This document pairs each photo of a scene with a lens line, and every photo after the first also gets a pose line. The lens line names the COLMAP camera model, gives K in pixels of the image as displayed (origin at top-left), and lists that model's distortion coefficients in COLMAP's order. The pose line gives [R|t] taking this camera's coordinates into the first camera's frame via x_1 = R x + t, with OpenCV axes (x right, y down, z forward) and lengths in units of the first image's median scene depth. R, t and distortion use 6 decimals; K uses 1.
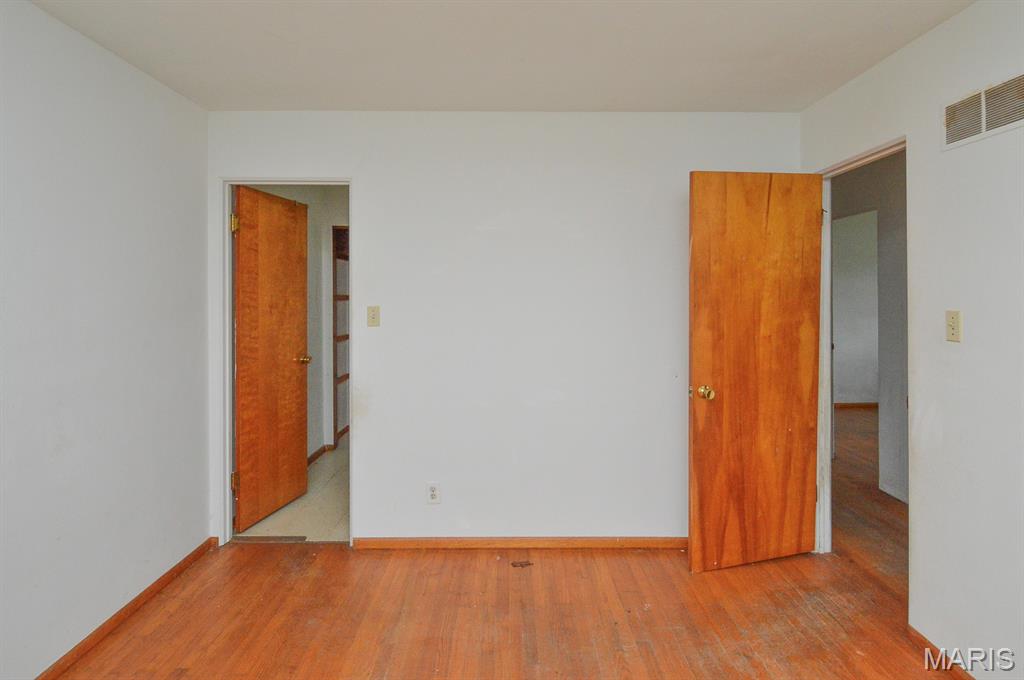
lens RADIAL K [[561.1, 0, 514.9], [0, 561.1, 286.3], [0, 0, 1]] dist [-0.013024, -0.000589]
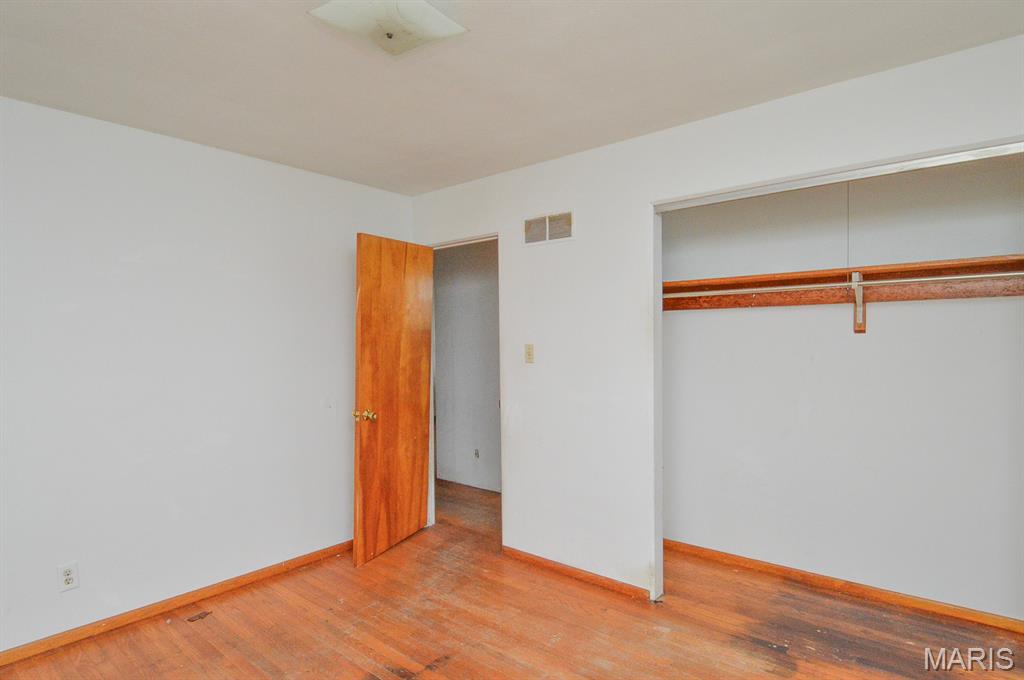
lens RADIAL K [[548.1, 0, 512.0], [0, 548.1, 340.0], [0, 0, 1]] dist [0.018078, -0.031288]
pose [[0.642363, -0.005911, 0.766378, -0.370742], [-0.004813, 0.999919, 0.011746, 0.008829], [-0.766386, -0.011234, 0.642282, -0.010138]]
